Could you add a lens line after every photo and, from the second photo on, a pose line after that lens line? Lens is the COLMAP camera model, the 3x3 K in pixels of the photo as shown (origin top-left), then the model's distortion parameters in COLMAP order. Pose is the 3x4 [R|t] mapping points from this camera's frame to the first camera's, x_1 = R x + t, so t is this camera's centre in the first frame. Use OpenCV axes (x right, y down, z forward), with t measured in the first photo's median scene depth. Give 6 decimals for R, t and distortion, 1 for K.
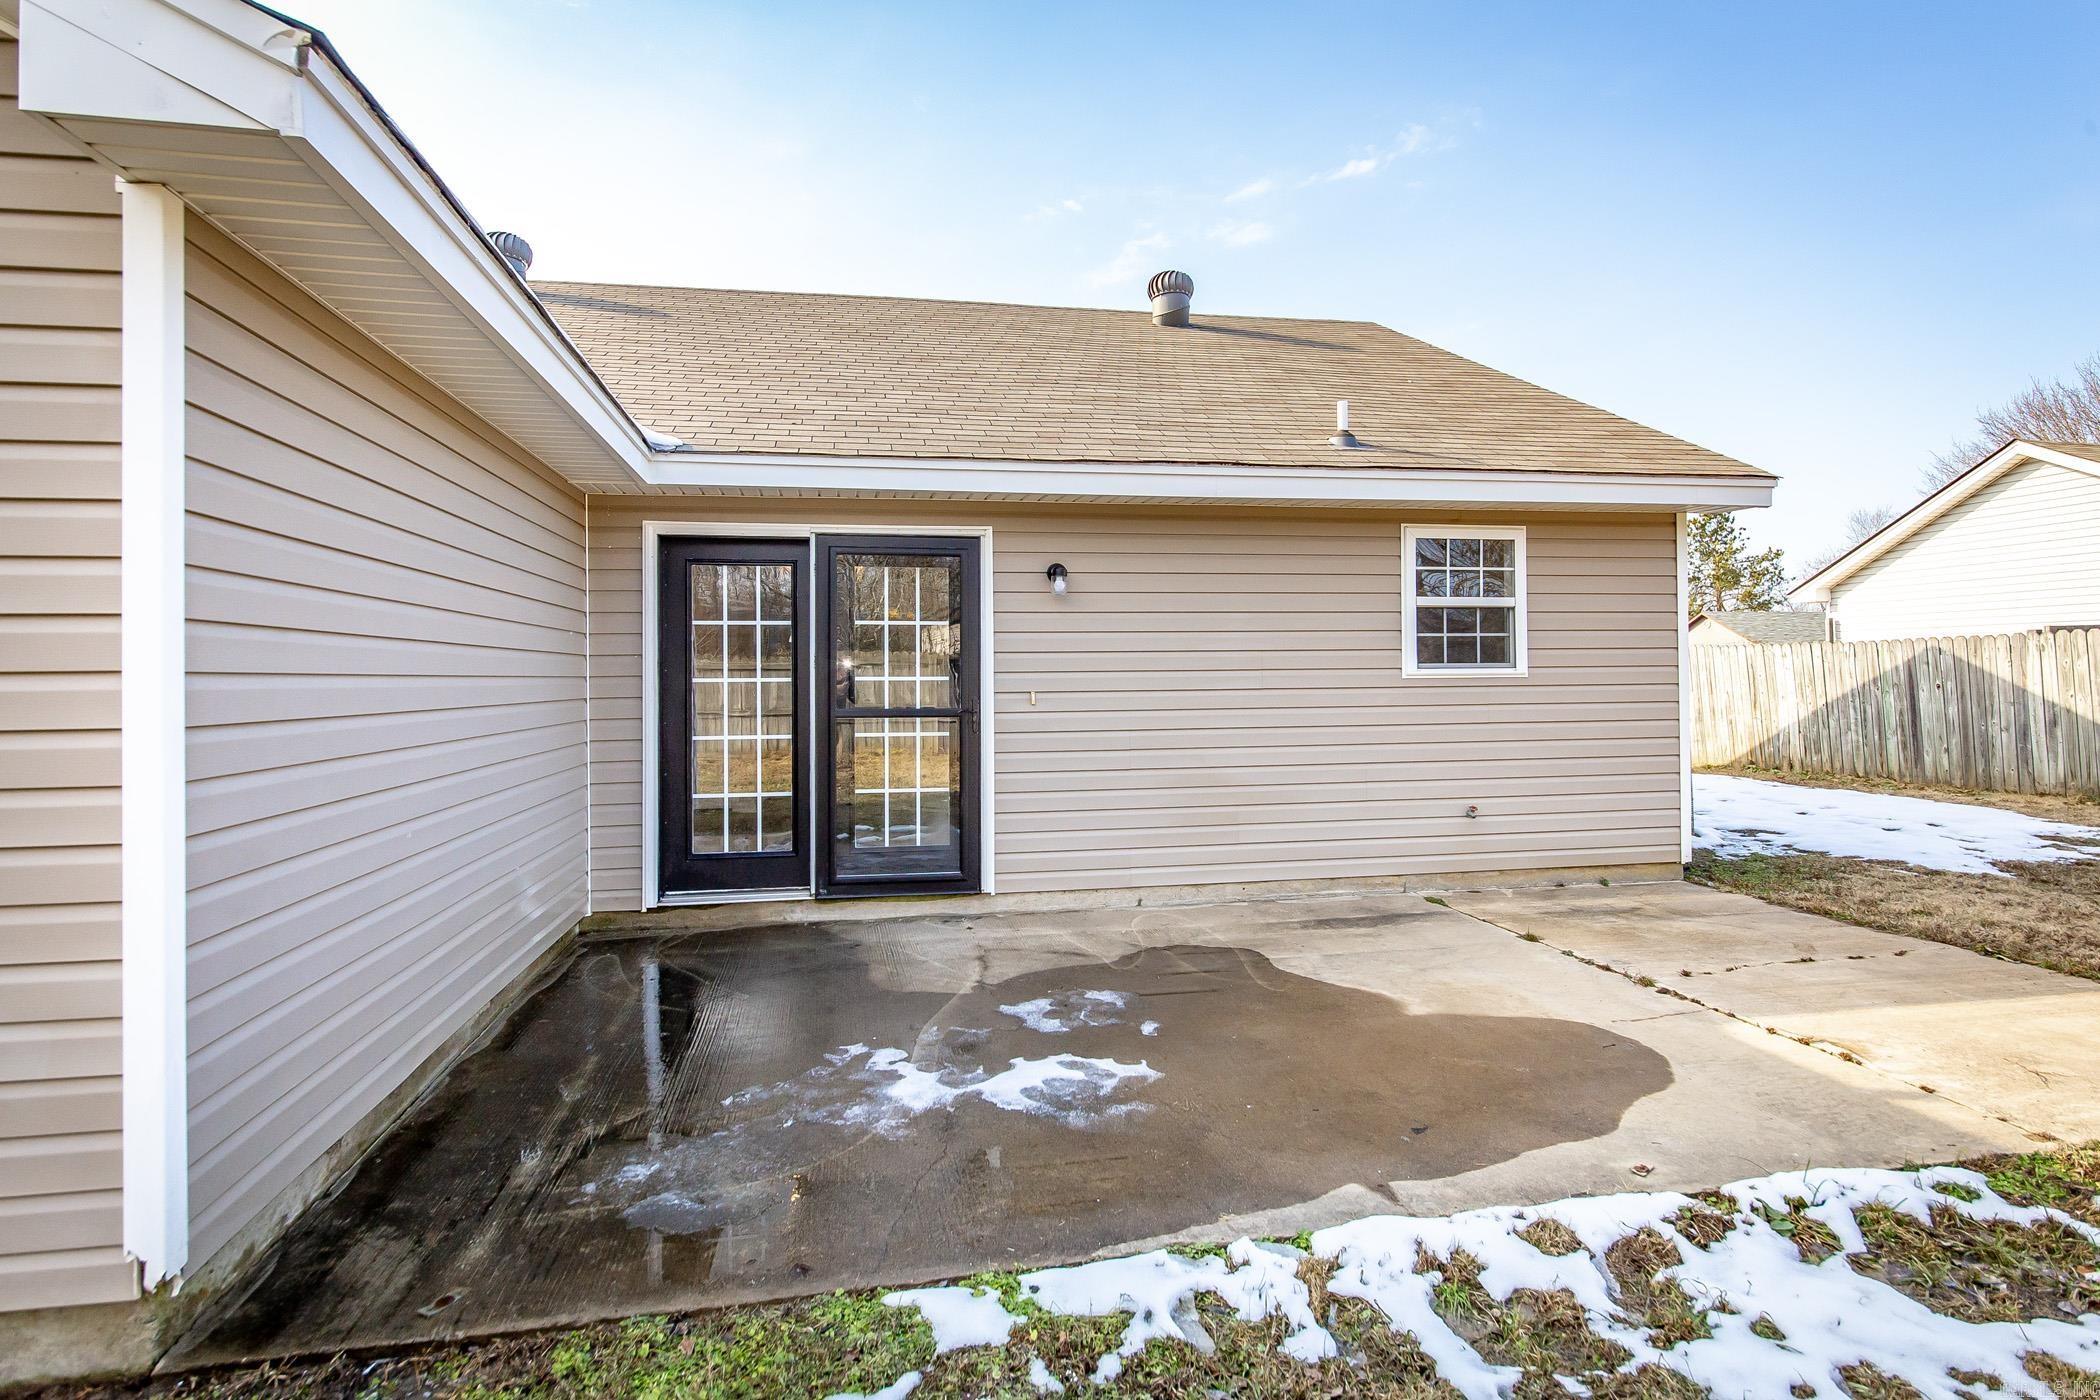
lens RADIAL K [[1088.1, 0, 1047.8], [0, 1088.1, 666.1], [0, 0, 1]] dist [-0.003264, -0.000364]
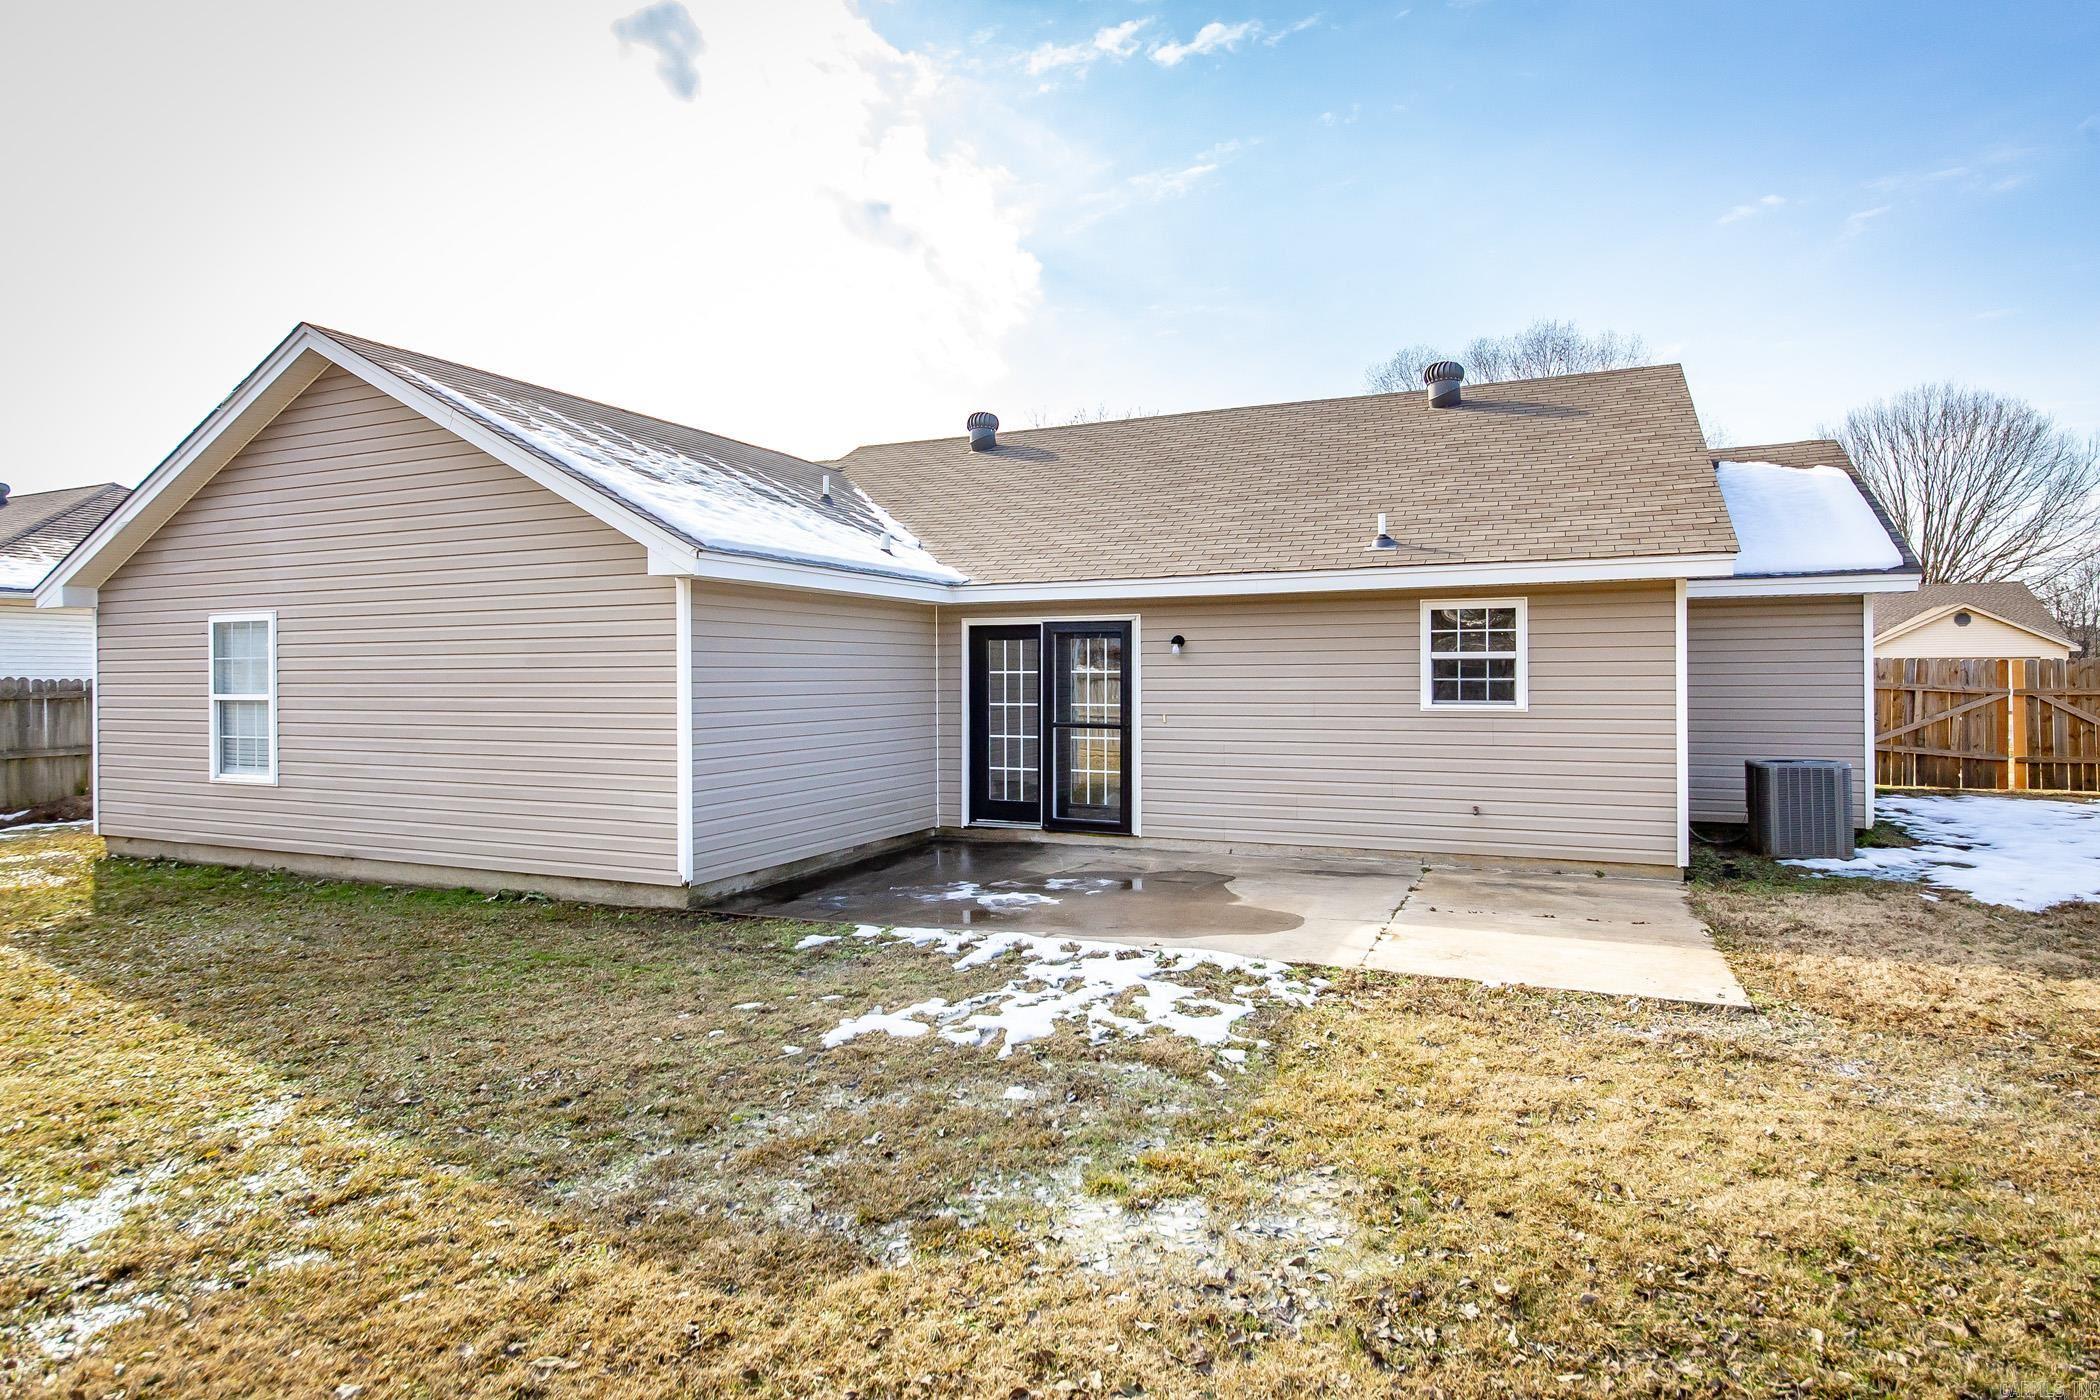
lens RADIAL K [[1114.4, 0, 1043.6], [0, 1114.4, 687.2], [0, 0, 1]] dist [0.002328, 0.000116]
pose [[0.831273, 0.009591, -0.555782, 0.759421], [0.002623, 0.999772, 0.021175, -0.053606], [0.555859, -0.019060, 0.831058, -0.480097]]
